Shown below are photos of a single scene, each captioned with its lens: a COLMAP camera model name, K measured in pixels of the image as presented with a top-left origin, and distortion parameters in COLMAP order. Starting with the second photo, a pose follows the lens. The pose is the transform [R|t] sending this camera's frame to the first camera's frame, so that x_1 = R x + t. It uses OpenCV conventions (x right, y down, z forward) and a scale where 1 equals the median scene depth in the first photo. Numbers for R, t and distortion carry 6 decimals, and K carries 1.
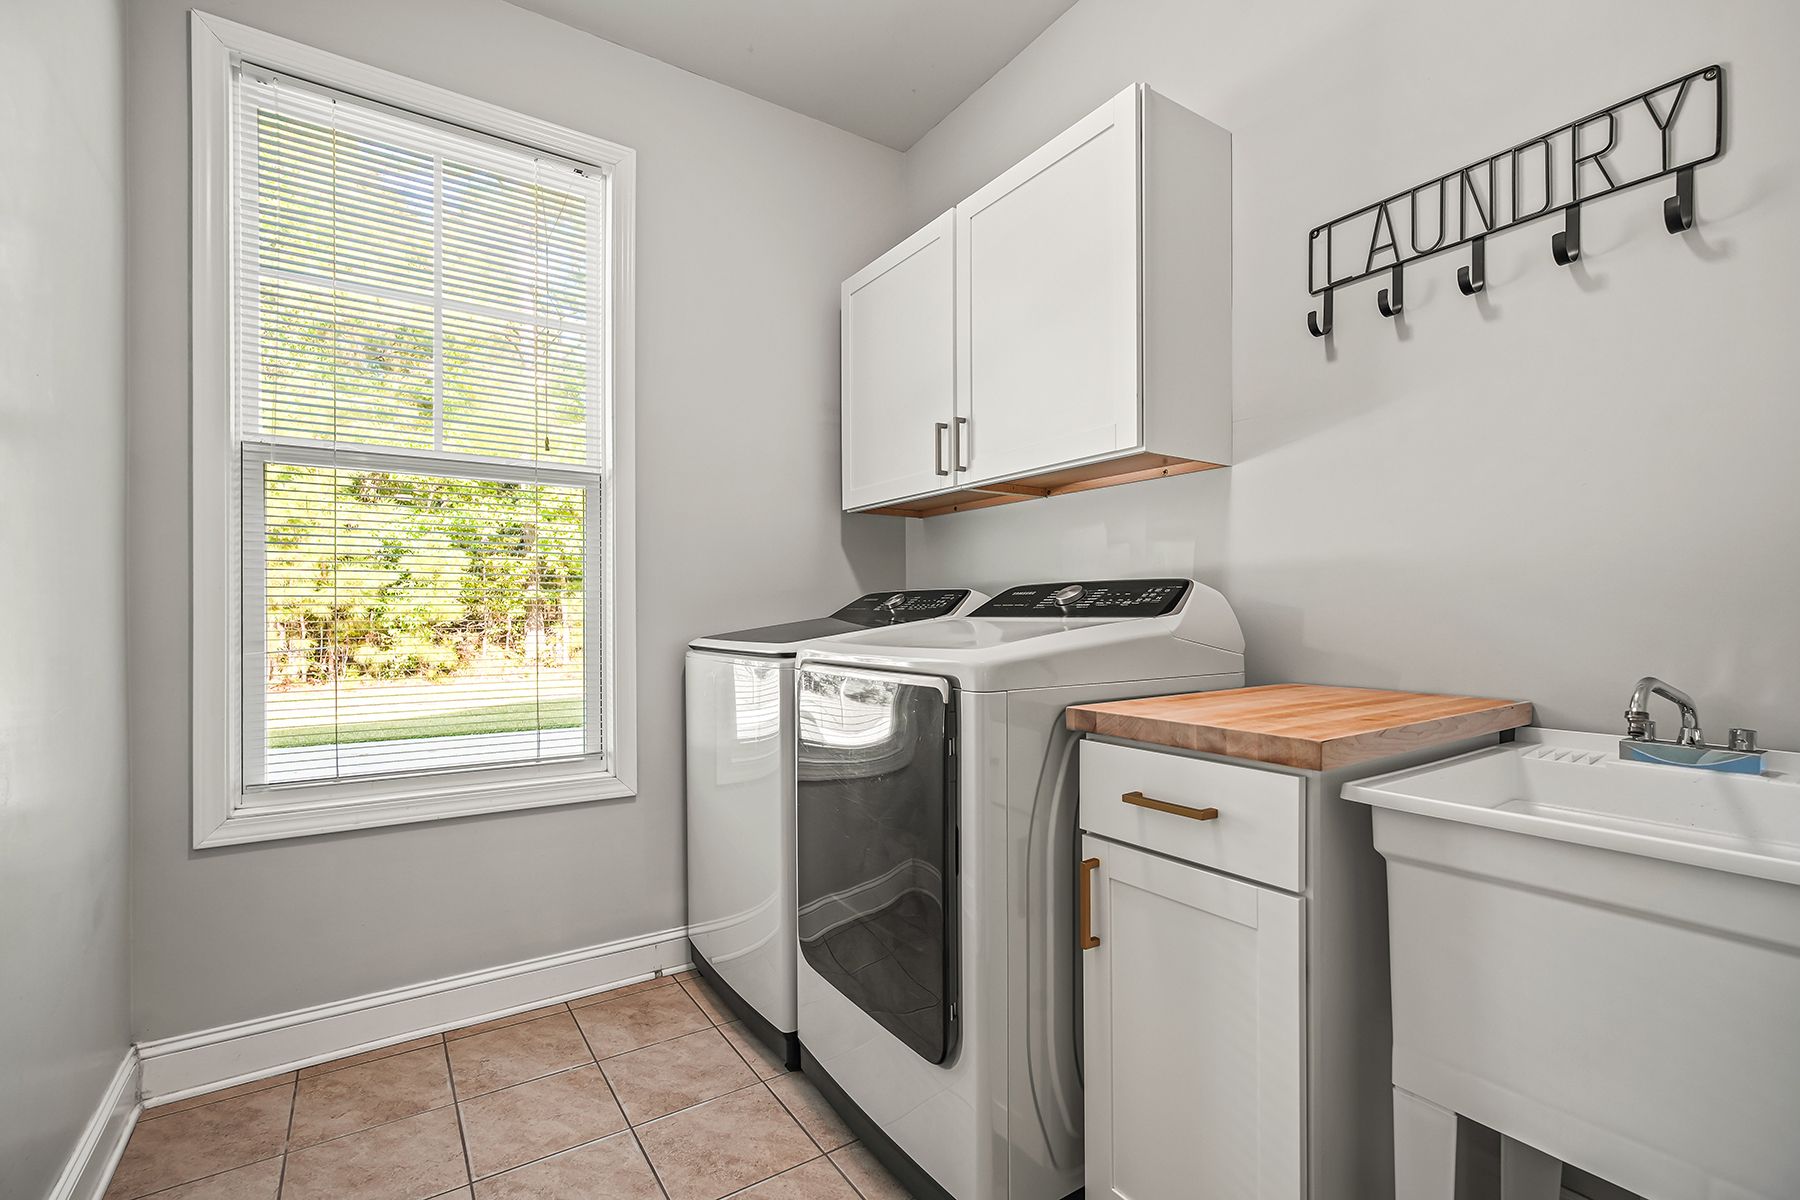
lens RADIAL K [[803.0, 0, 893.3], [0, 803.0, 625.8], [0, 0, 1]] dist [-0.014117, 0.005996]
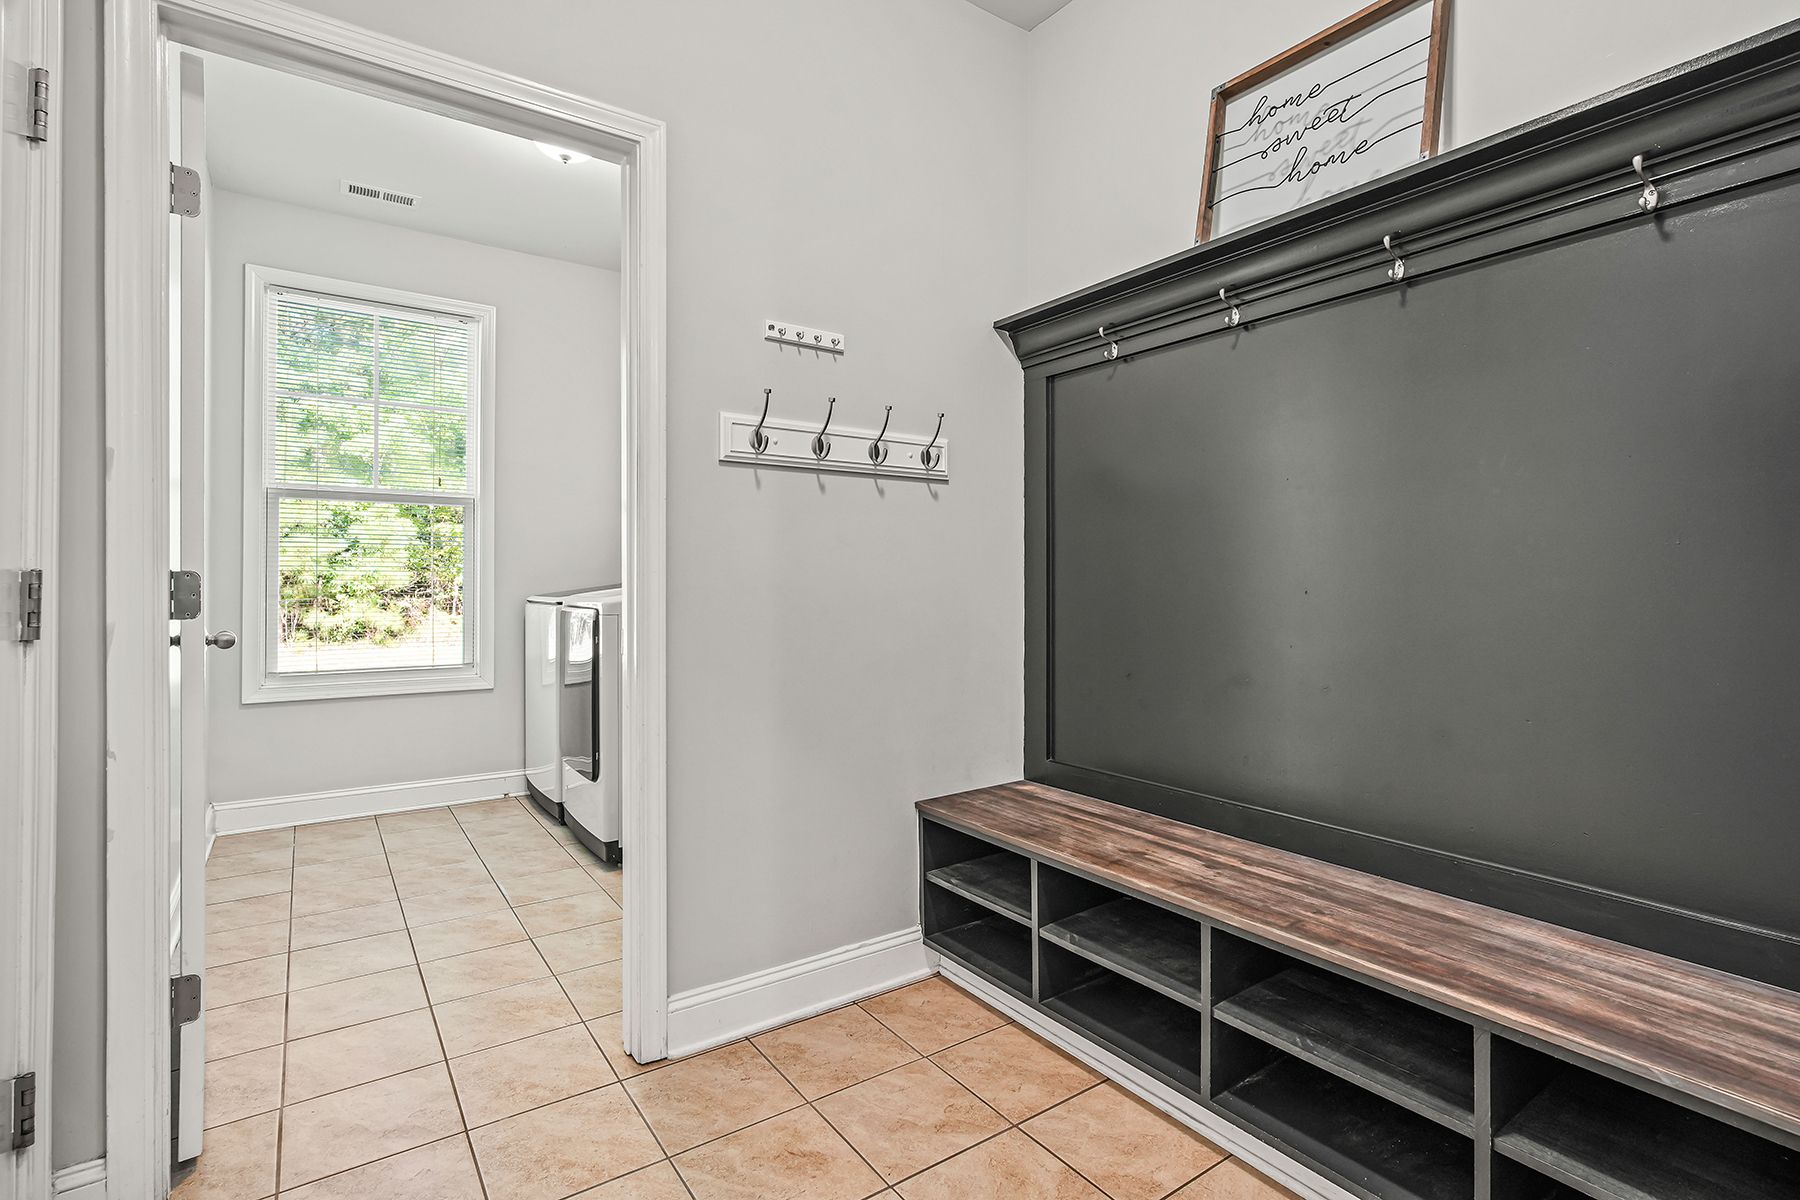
lens RADIAL K [[853.7, 0, 895.5], [0, 853.7, 584.9], [0, 0, 1]] dist [-0.004596, 0.001962]
pose [[0.999812, 0.002923, 0.019187, 0.077687], [-0.002714, 0.999937, -0.010917, 0.001643], [-0.019218, 0.010863, 0.999756, -0.129107]]
